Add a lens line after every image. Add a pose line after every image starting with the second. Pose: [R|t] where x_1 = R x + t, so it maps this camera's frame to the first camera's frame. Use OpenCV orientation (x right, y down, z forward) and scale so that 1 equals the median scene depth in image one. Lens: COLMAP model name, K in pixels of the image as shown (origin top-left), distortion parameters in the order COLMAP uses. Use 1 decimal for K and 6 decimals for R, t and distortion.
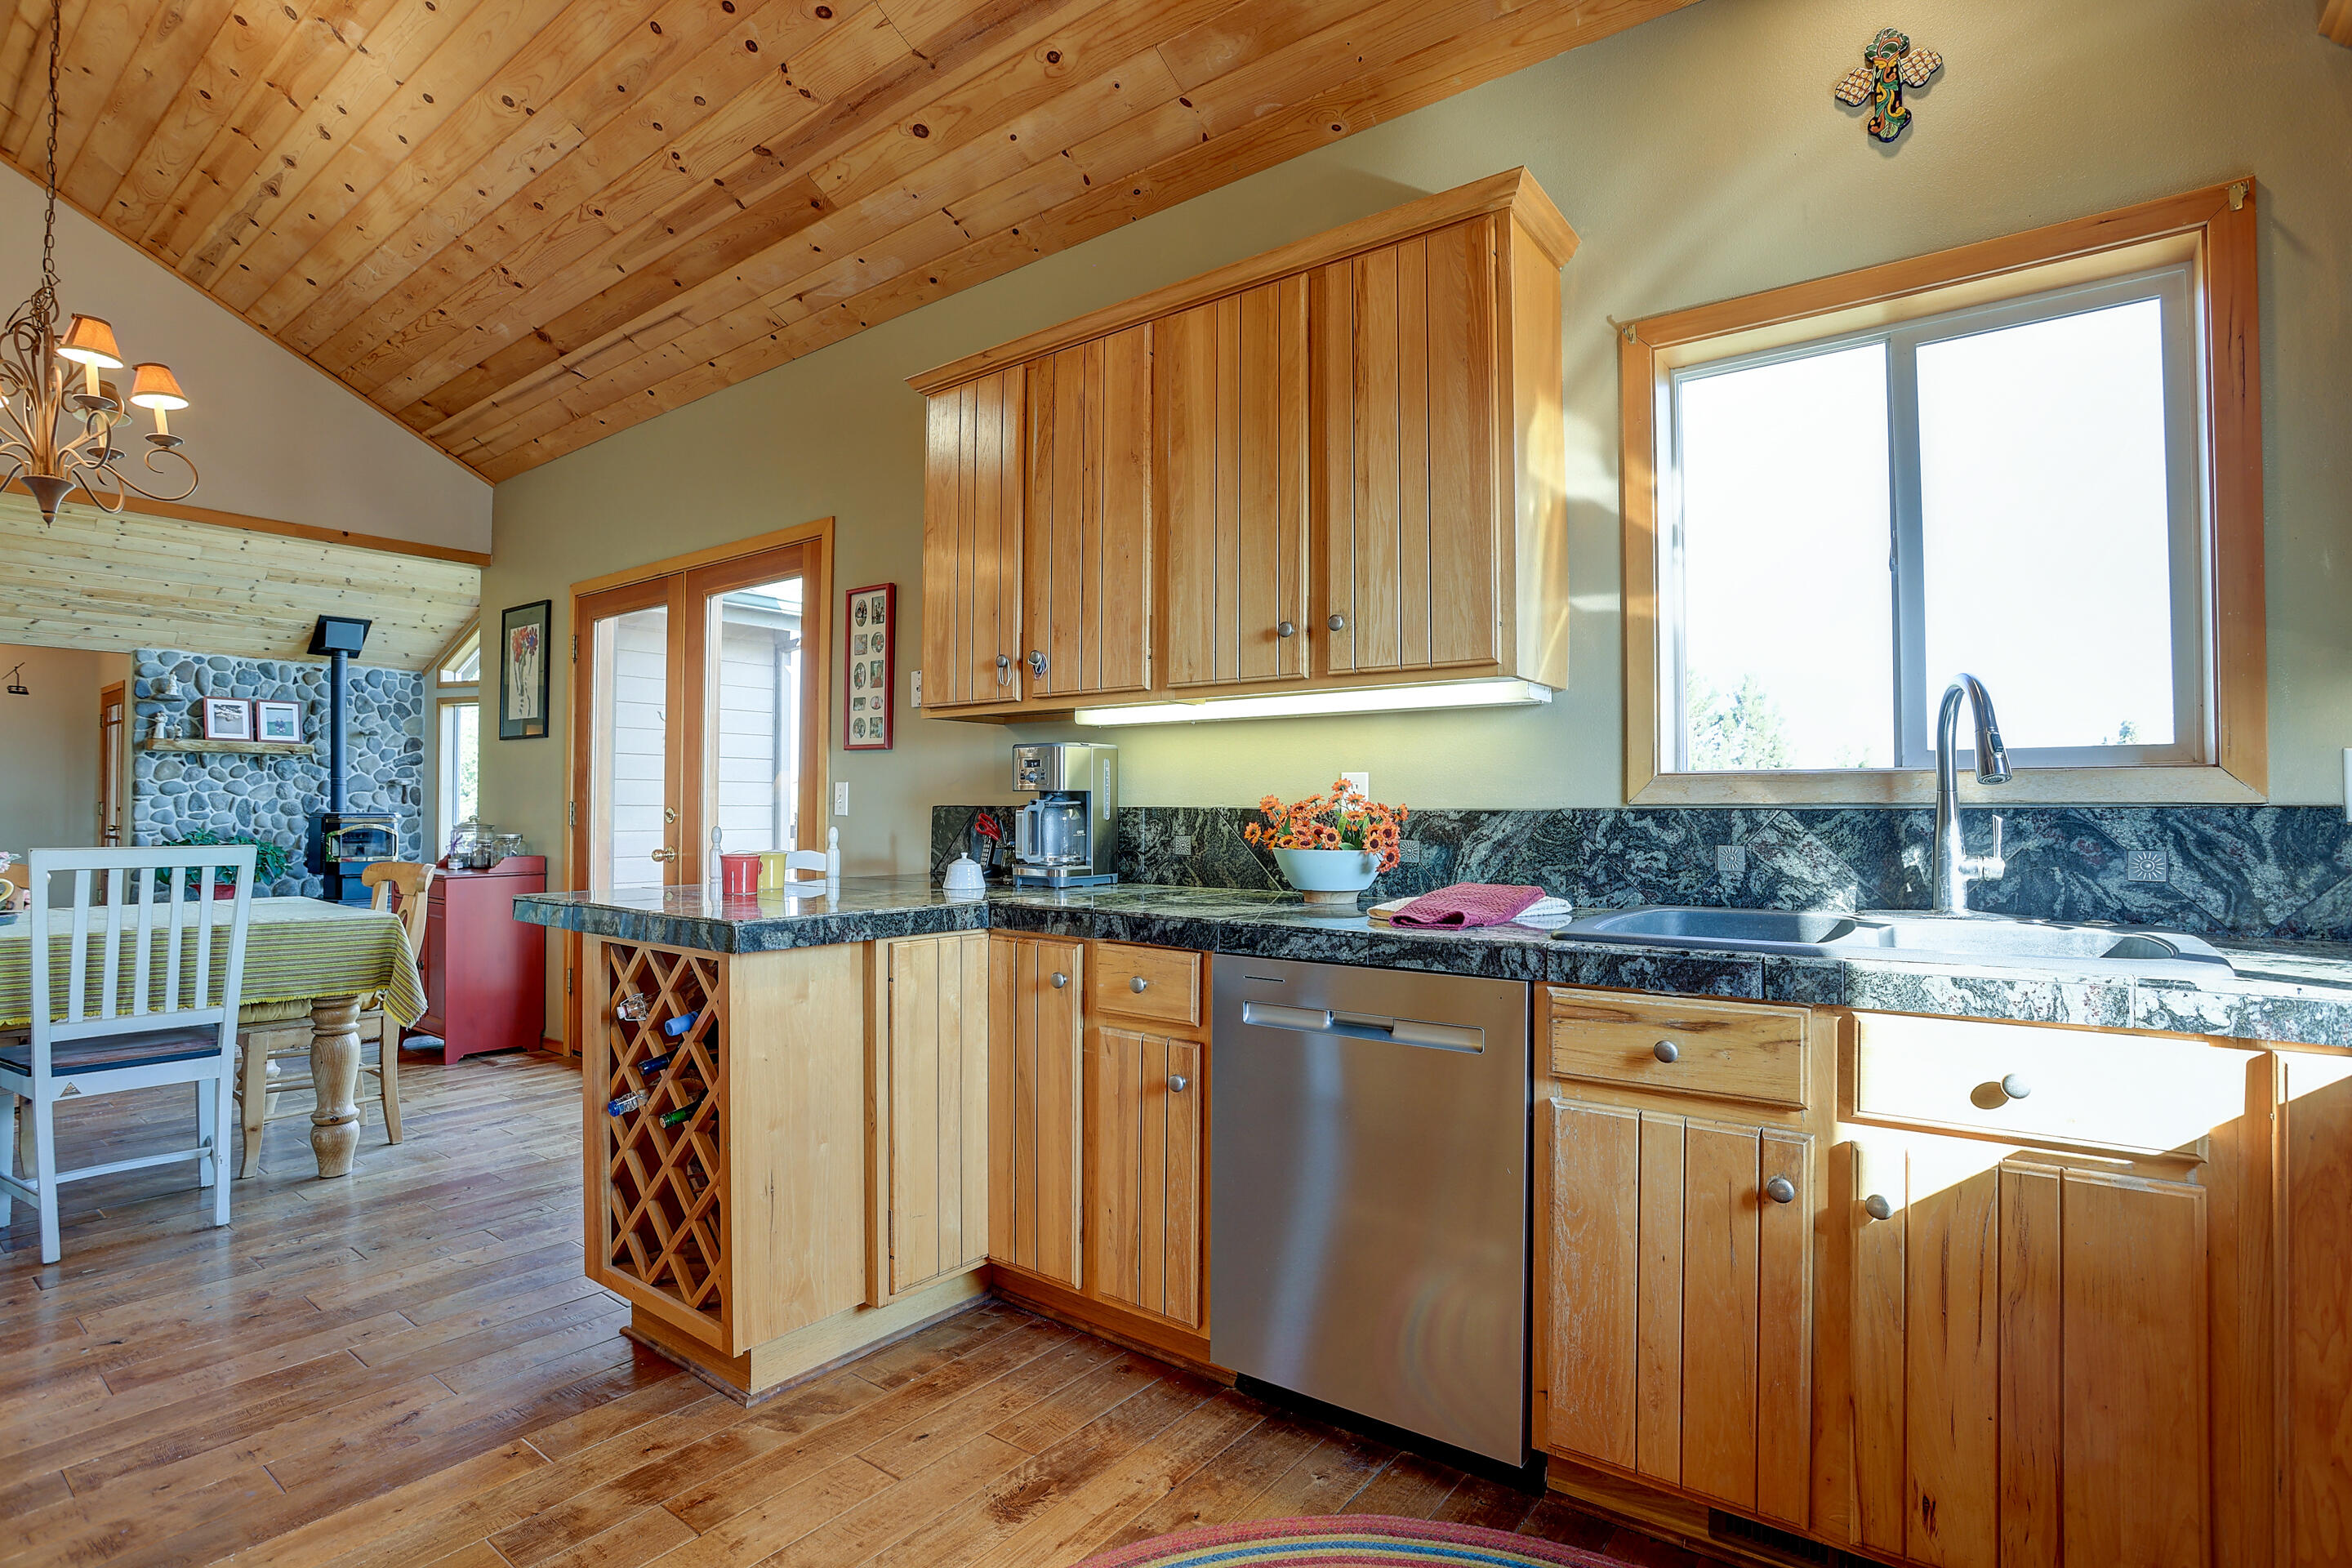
lens RADIAL K [[1135.2, 0, 1203.4], [0, 1135.2, 789.0], [0, 0, 1]] dist [-0.060682, 0.026857]
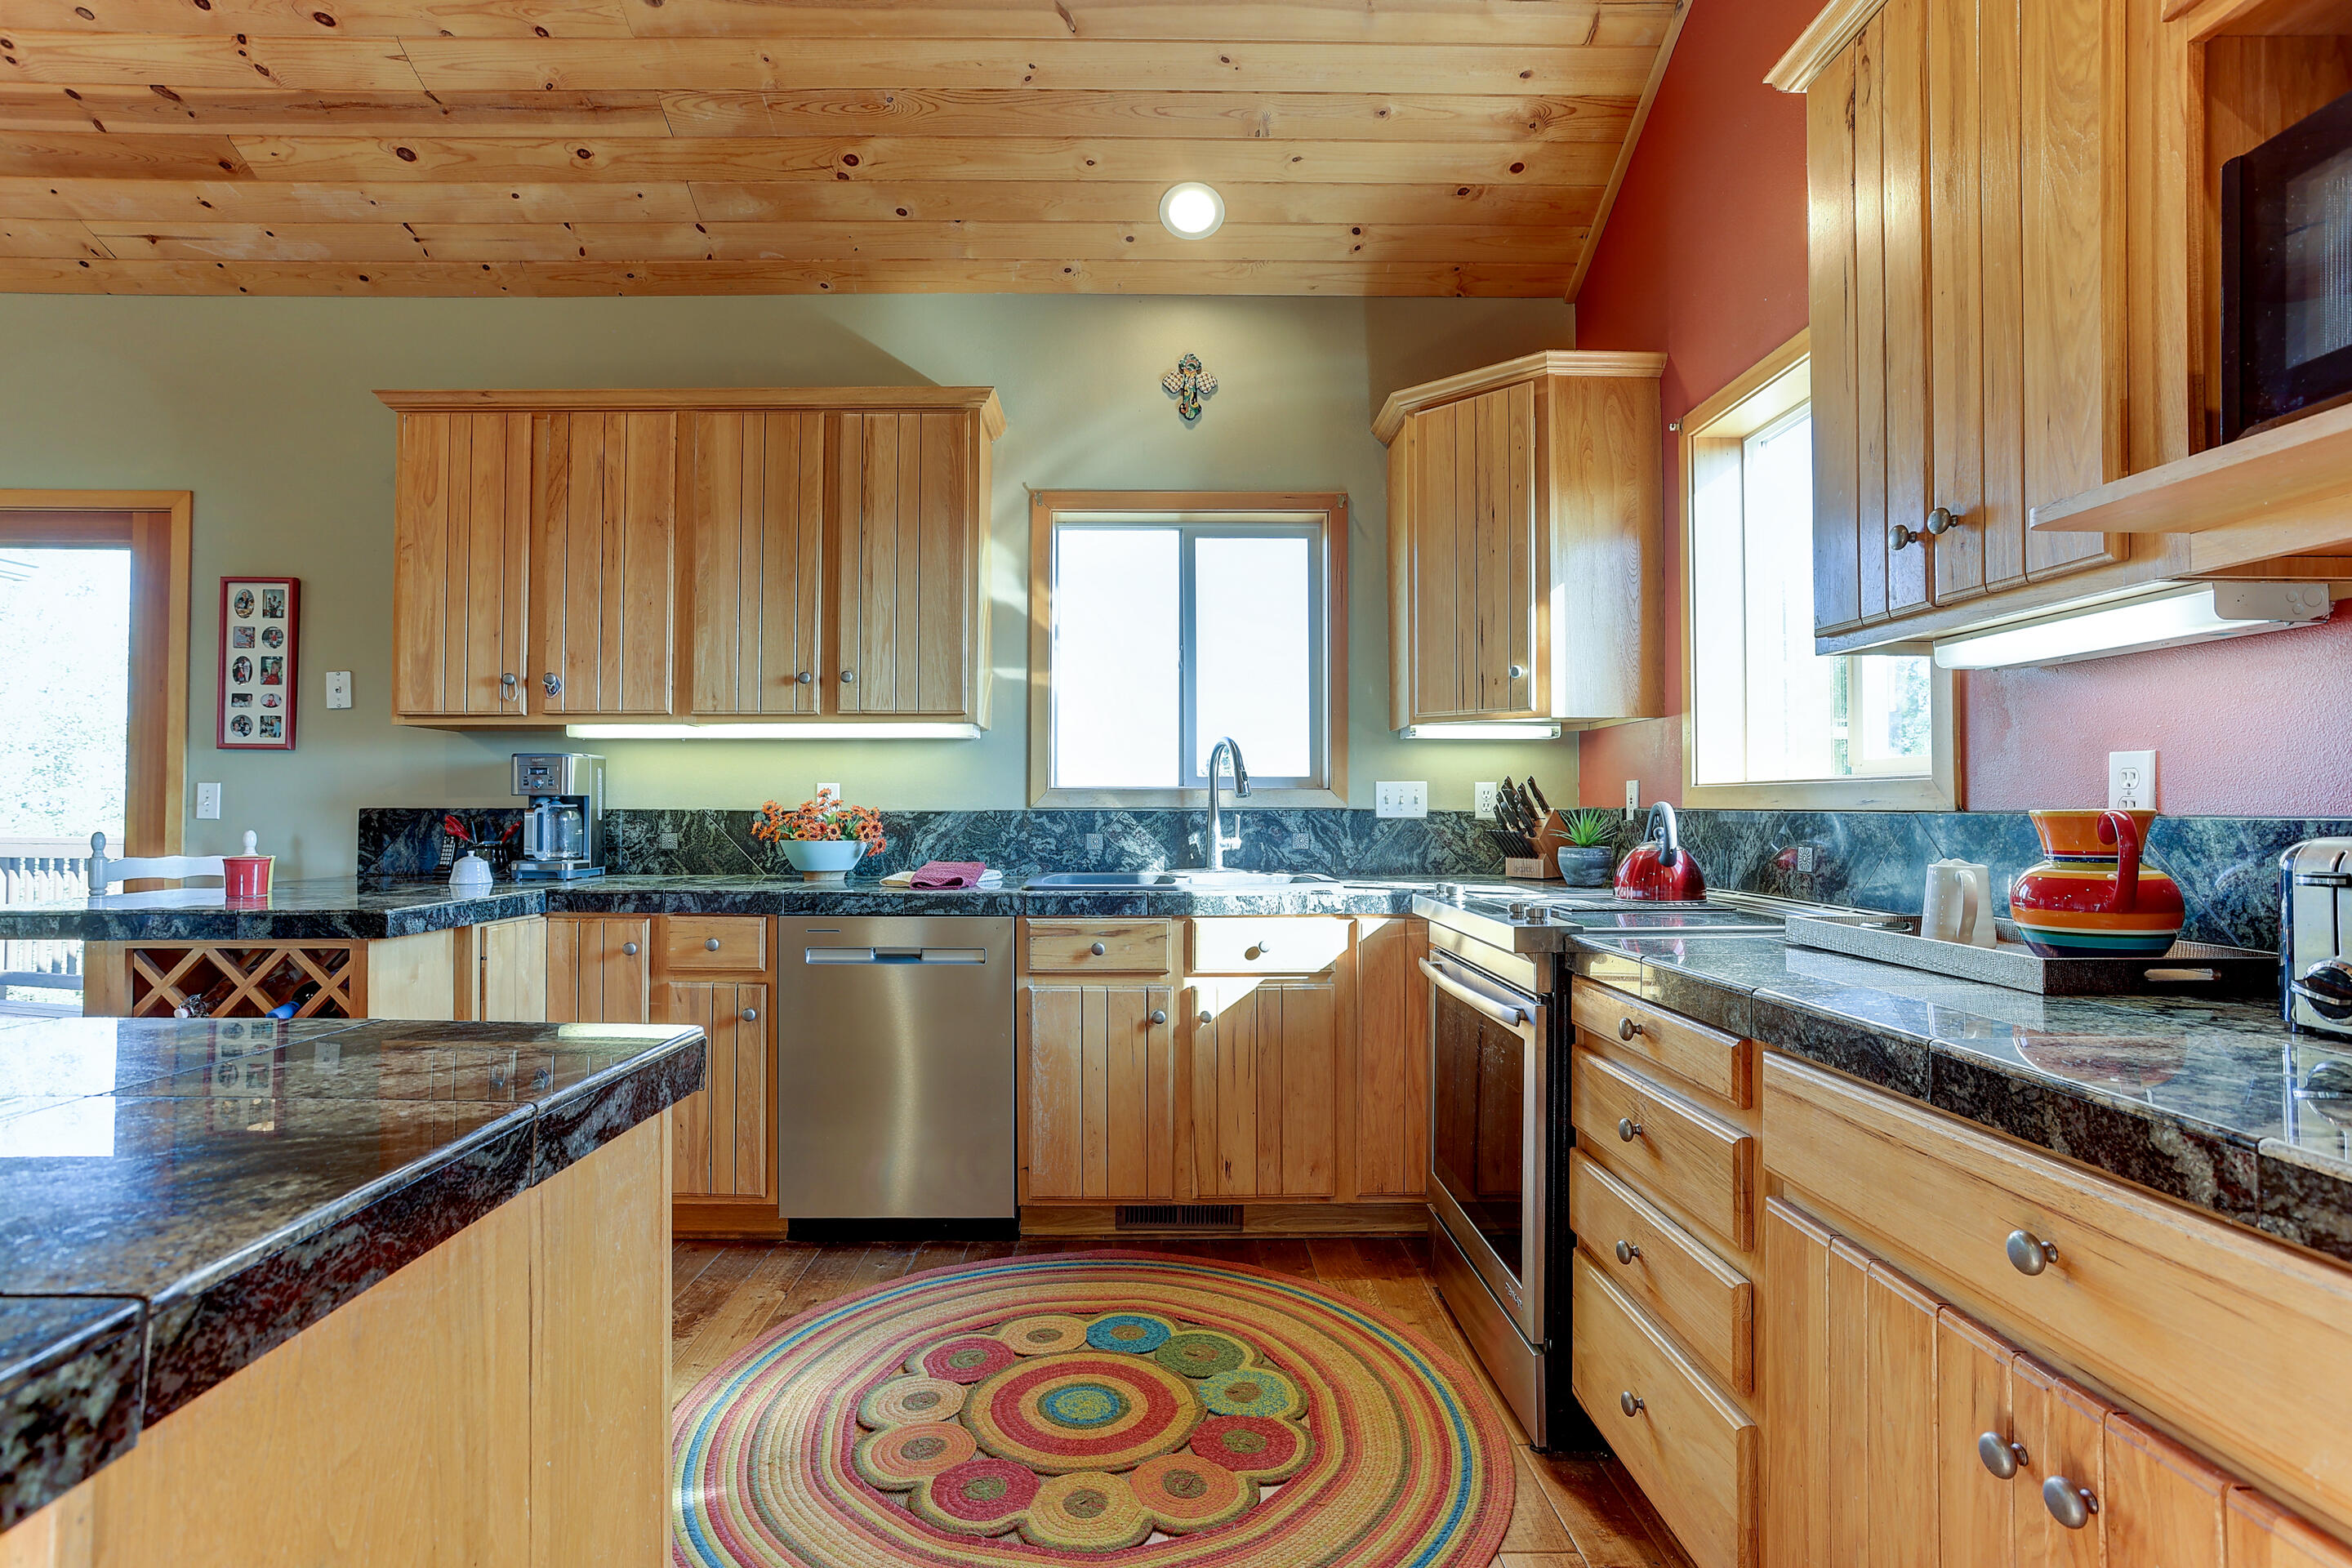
lens RADIAL K [[1135.2, 0, 1187.1], [0, 1135.2, 800.7], [0, 0, 1]] dist [-0.060682, 0.026857]
pose [[0.788573, 0.004363, 0.614926, -0.396058], [-0.010181, 0.999930, 0.005962, -0.007272], [-0.614857, -0.010962, 0.788562, -0.334841]]
